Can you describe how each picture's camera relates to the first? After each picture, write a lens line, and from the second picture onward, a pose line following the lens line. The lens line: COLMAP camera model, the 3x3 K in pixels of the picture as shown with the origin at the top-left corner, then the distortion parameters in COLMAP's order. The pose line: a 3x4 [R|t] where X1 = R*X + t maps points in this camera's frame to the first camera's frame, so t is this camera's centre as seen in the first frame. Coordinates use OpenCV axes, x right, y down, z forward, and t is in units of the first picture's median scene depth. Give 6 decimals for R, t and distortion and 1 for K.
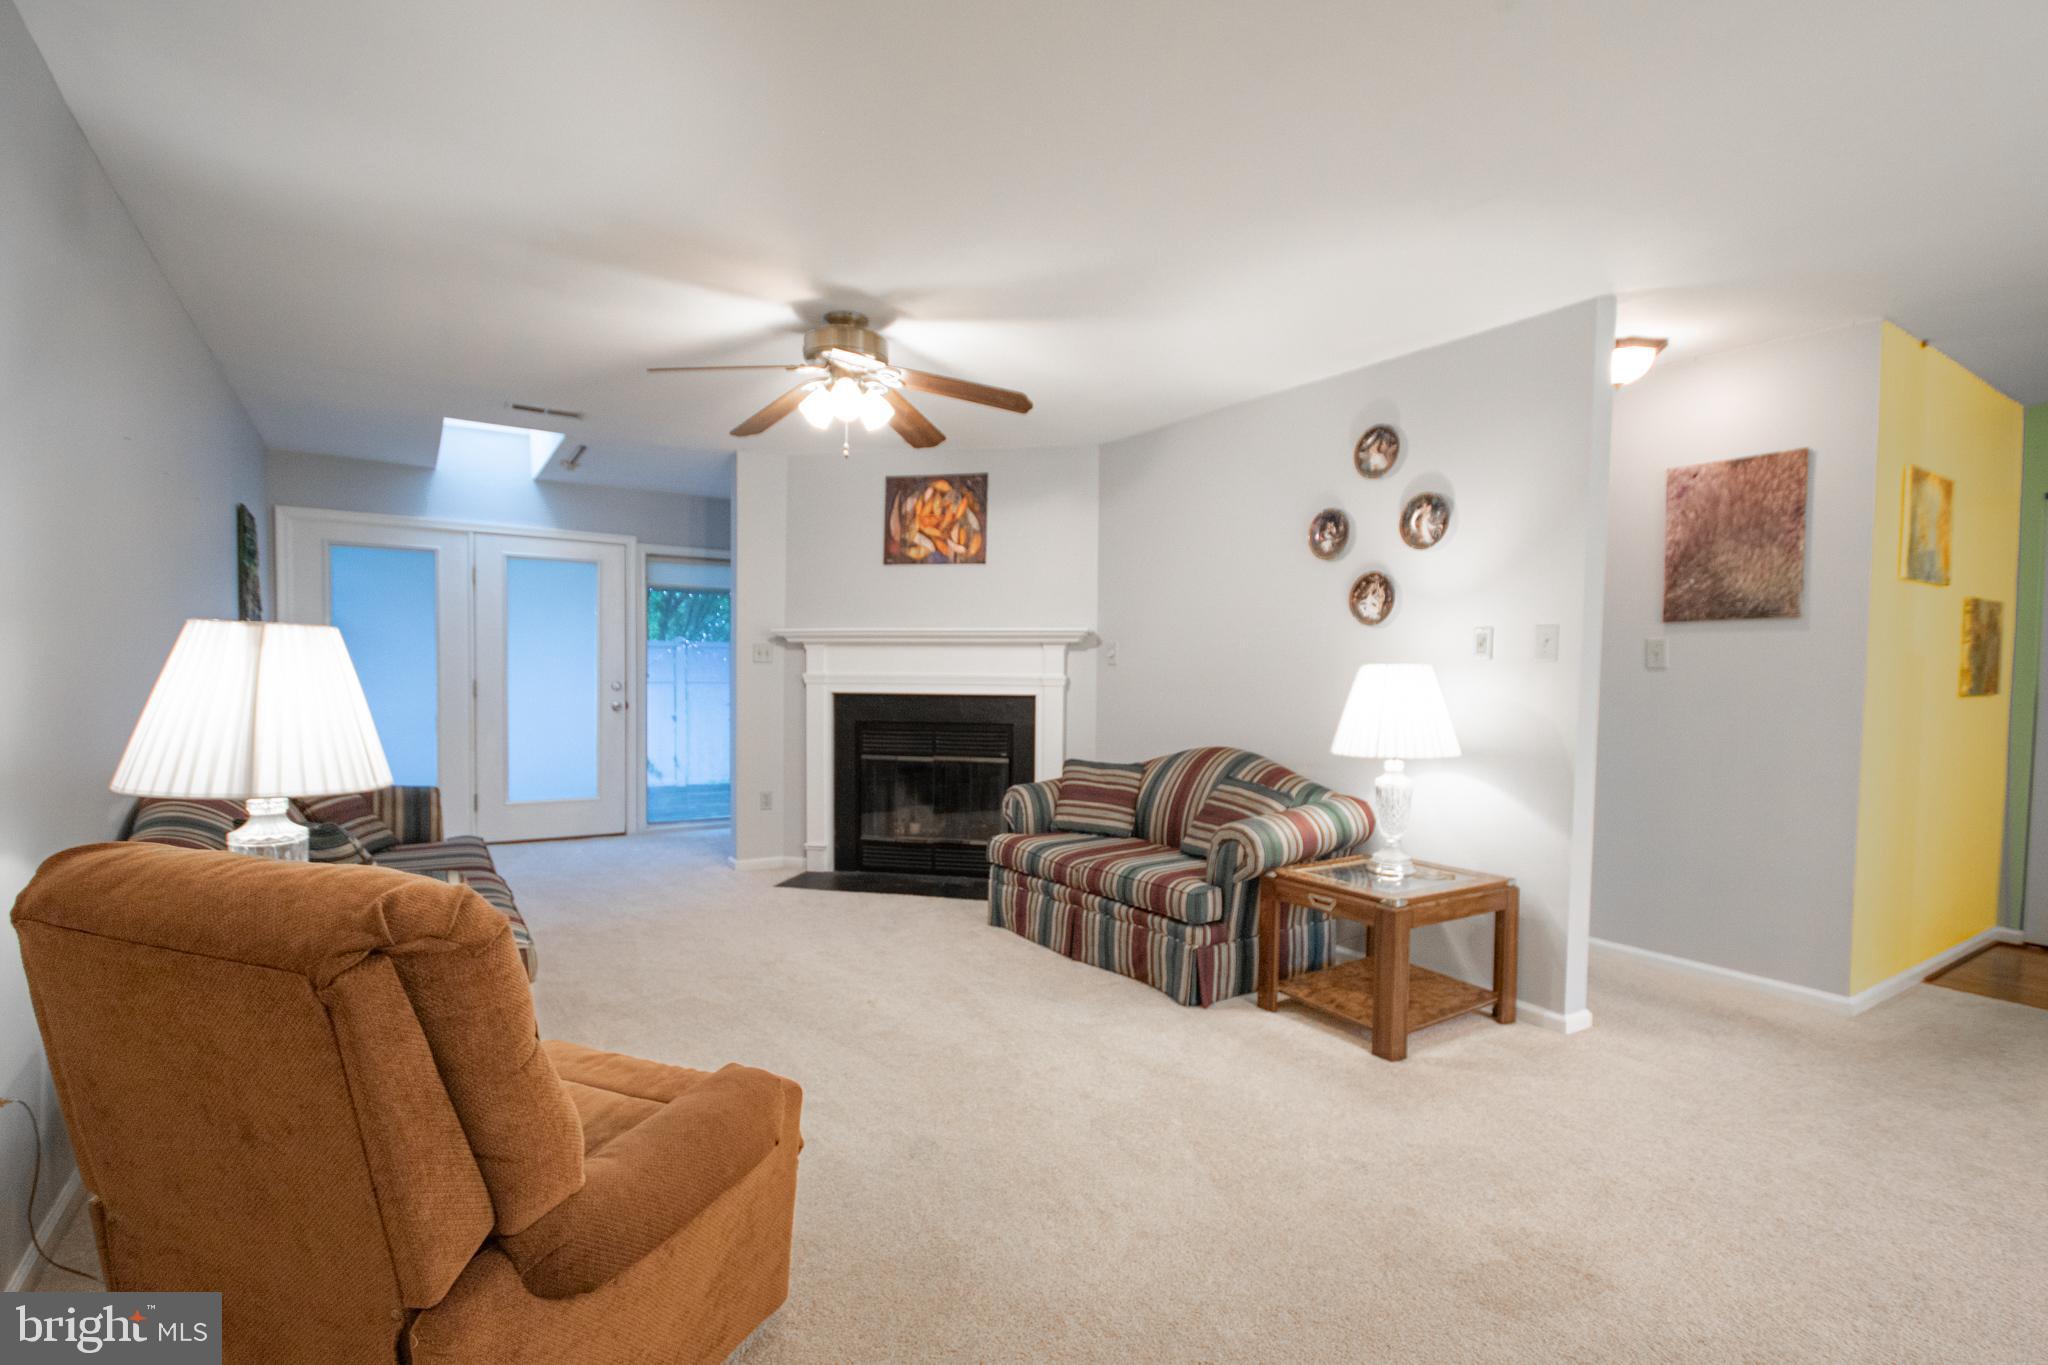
lens RADIAL K [[952.4, 0, 1043.2], [0, 952.4, 708.4], [0, 0, 1]] dist [-0.015380, 0.000005]
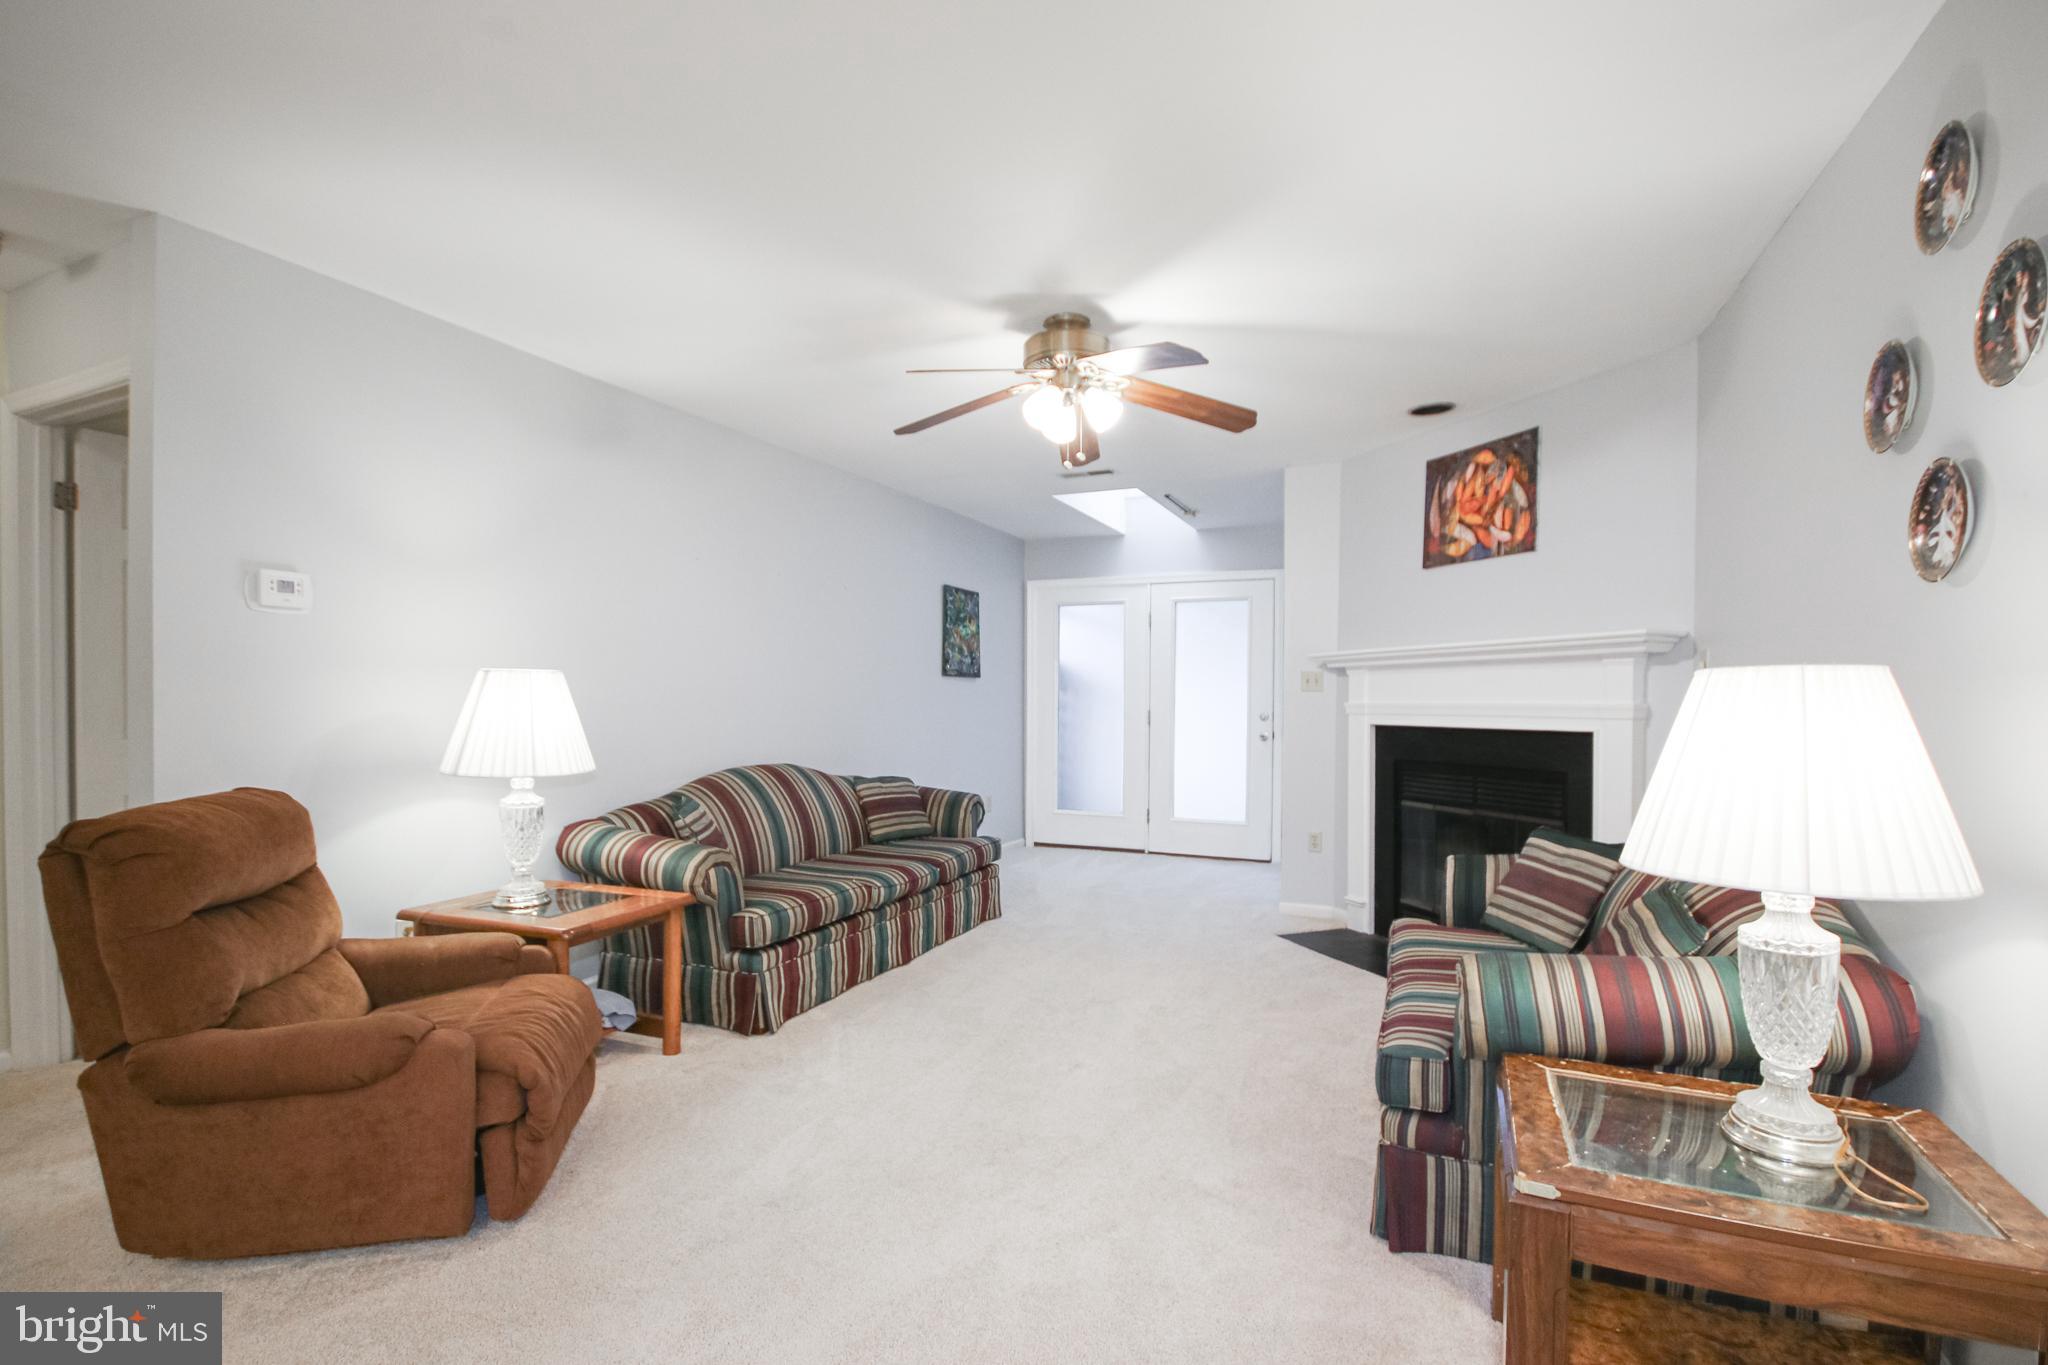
lens RADIAL K [[942.9, 0, 1032.5], [0, 942.9, 709.8], [0, 0, 1]] dist [-0.000384, 0.000025]
pose [[0.545489, -0.000783, -0.838118, 0.341070], [-0.027731, 0.999435, -0.018983, -0.005856], [0.837659, 0.033597, 0.545159, 0.293730]]
